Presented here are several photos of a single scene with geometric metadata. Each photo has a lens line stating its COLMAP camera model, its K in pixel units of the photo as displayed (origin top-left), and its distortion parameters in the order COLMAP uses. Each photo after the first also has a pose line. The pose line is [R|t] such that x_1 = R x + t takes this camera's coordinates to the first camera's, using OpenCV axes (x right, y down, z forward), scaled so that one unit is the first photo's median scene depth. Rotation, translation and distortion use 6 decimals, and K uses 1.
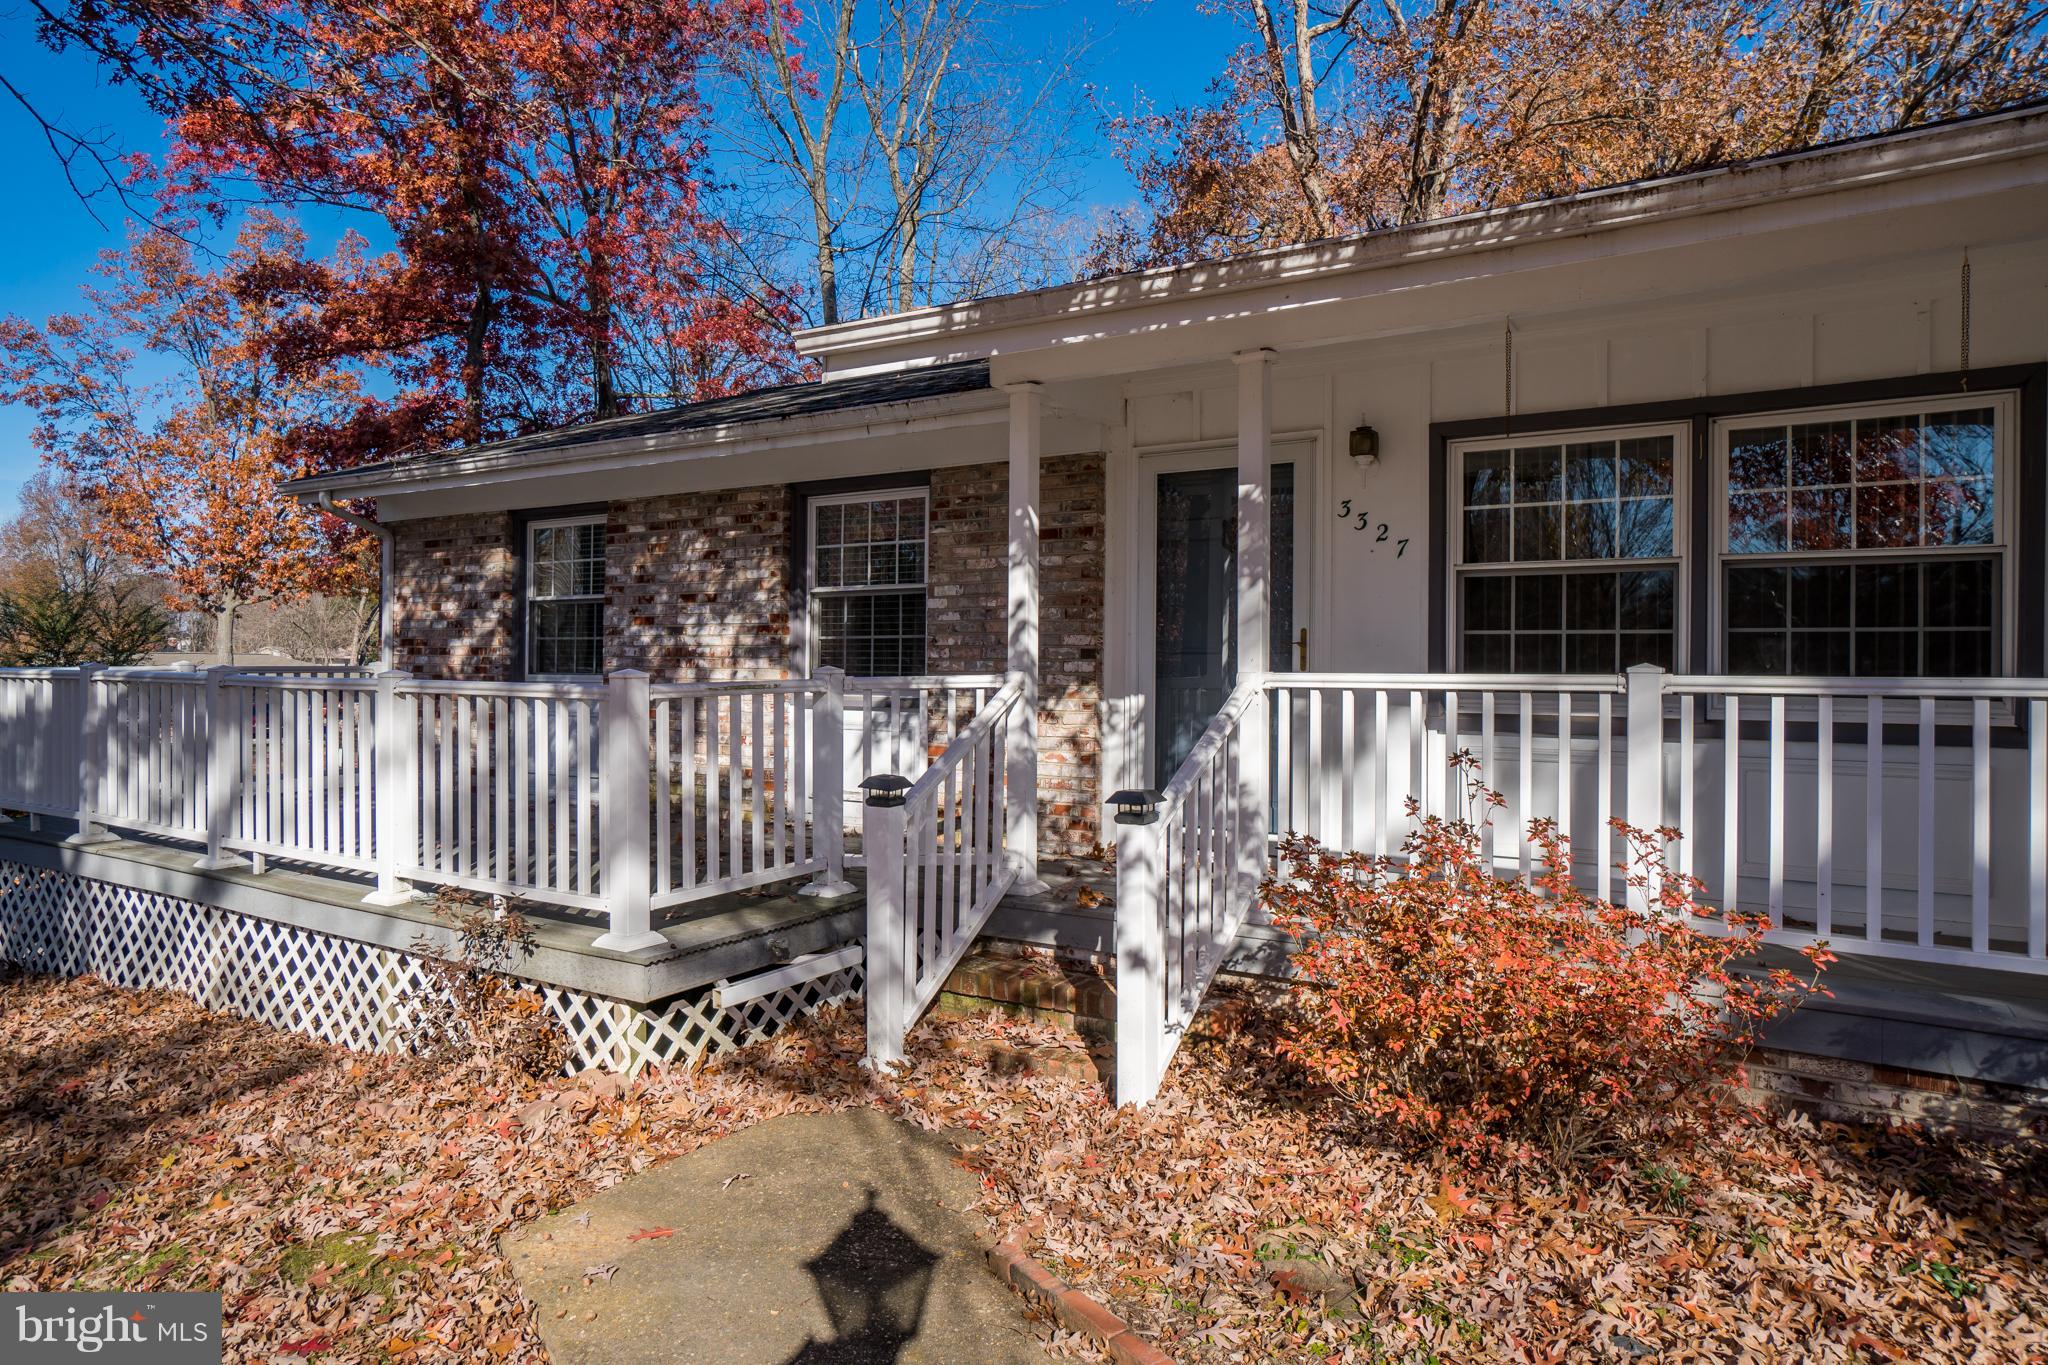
lens RADIAL K [[1196.3, 0, 1024.0], [0, 1196.3, 682.5], [0, 0, 1]] dist [0.002351, 0.000170]
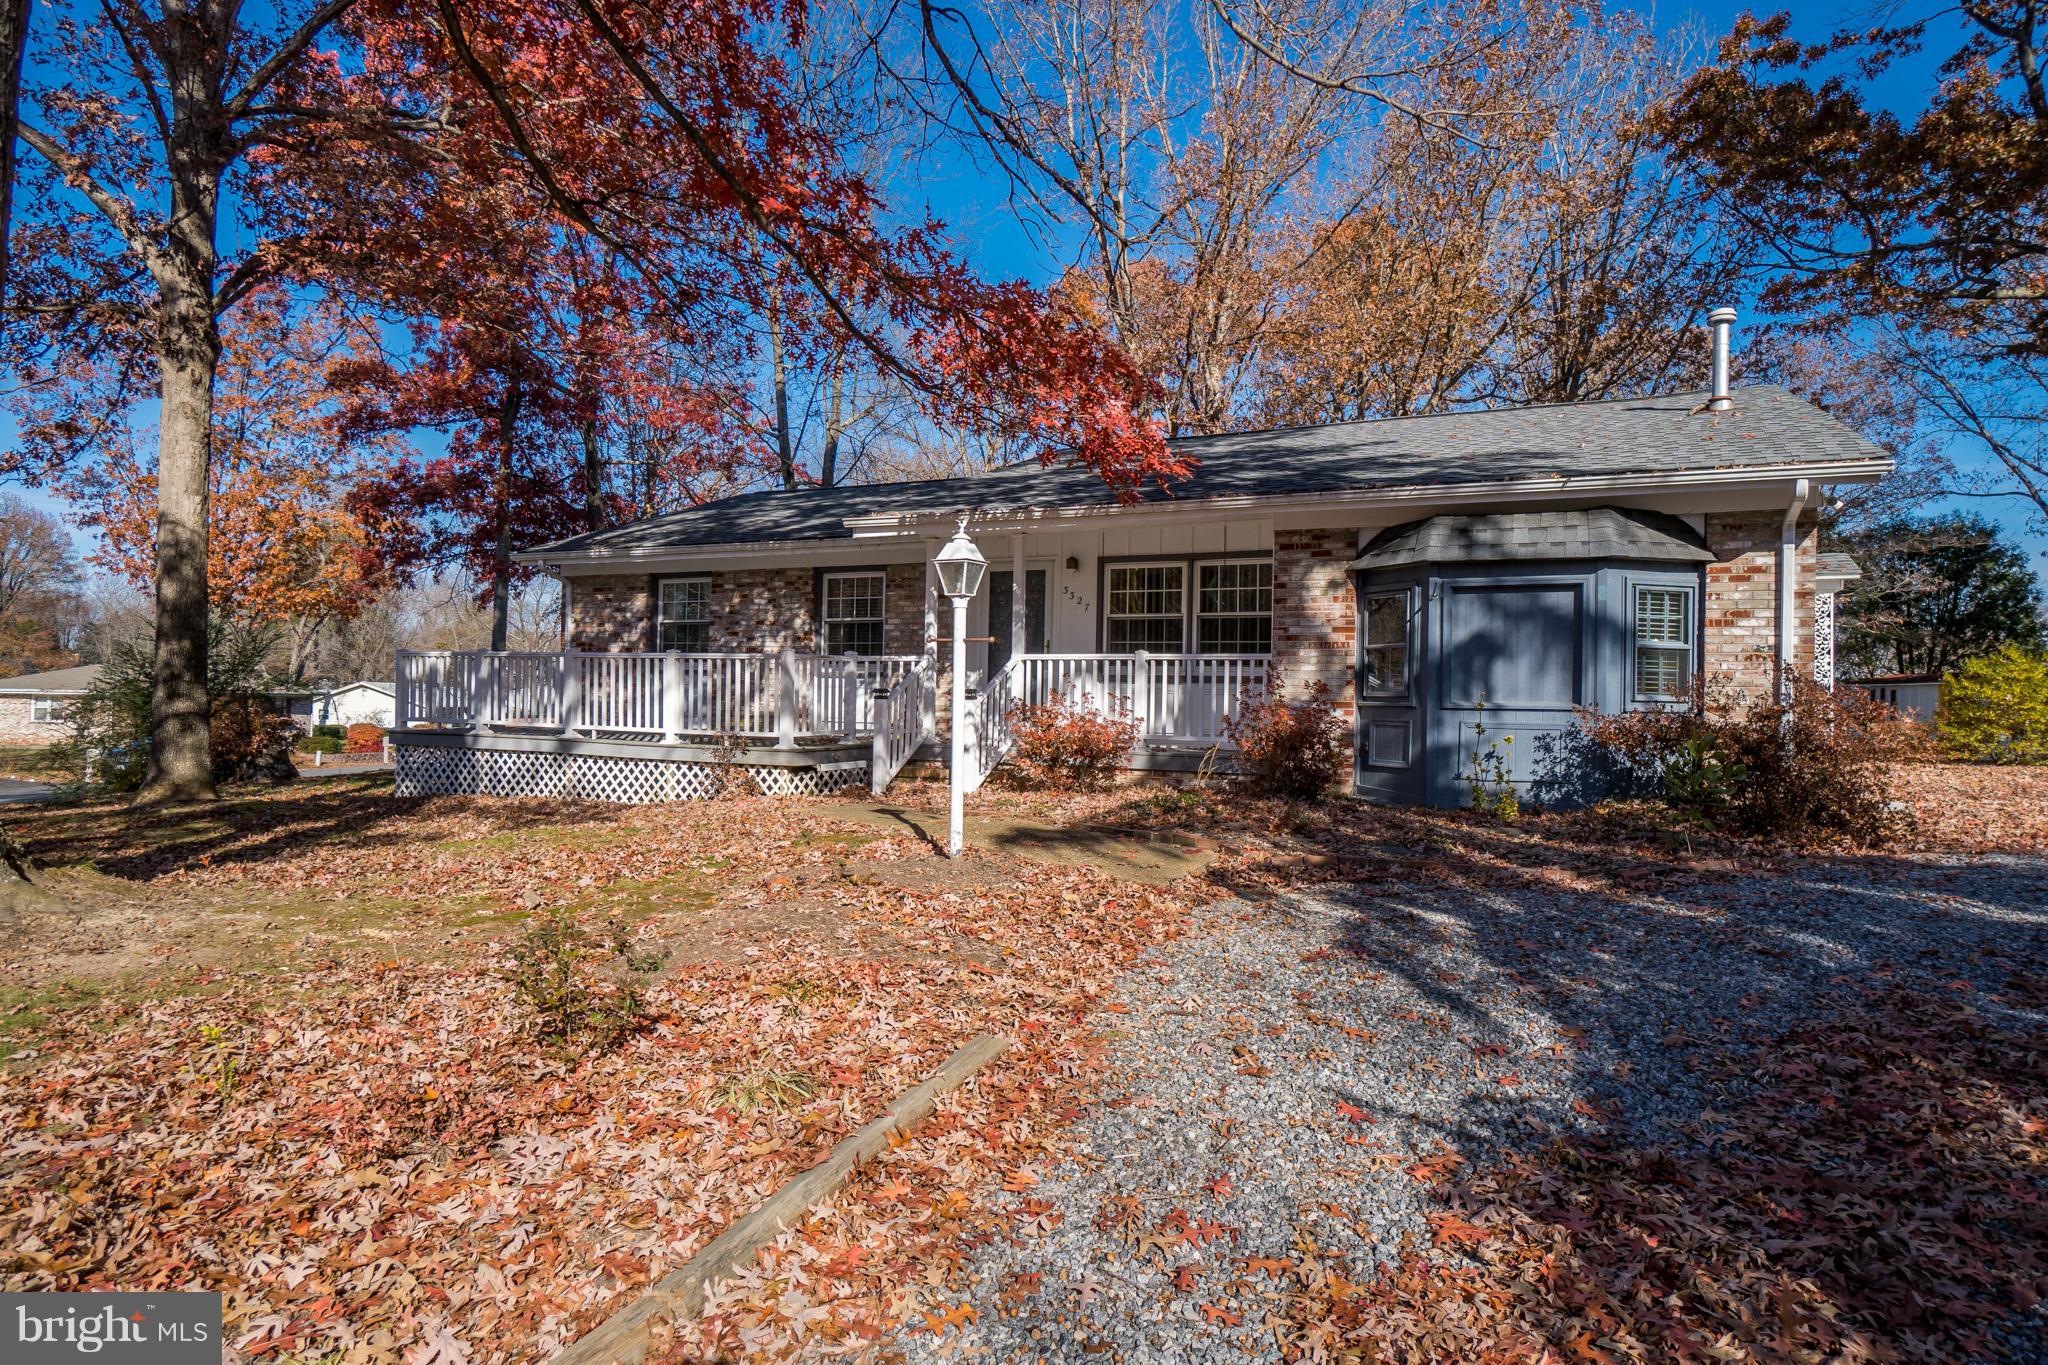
lens RADIAL K [[1166.0, 0, 1031.8], [0, 1166.0, 694.3], [0, 0, 1]] dist [-0.000571, 0.000131]
pose [[0.995193, 0.011175, 0.097296, -0.026500], [-0.009803, 0.999846, -0.014574, 0.106104], [-0.097444, 0.013550, 0.995149, -1.412402]]
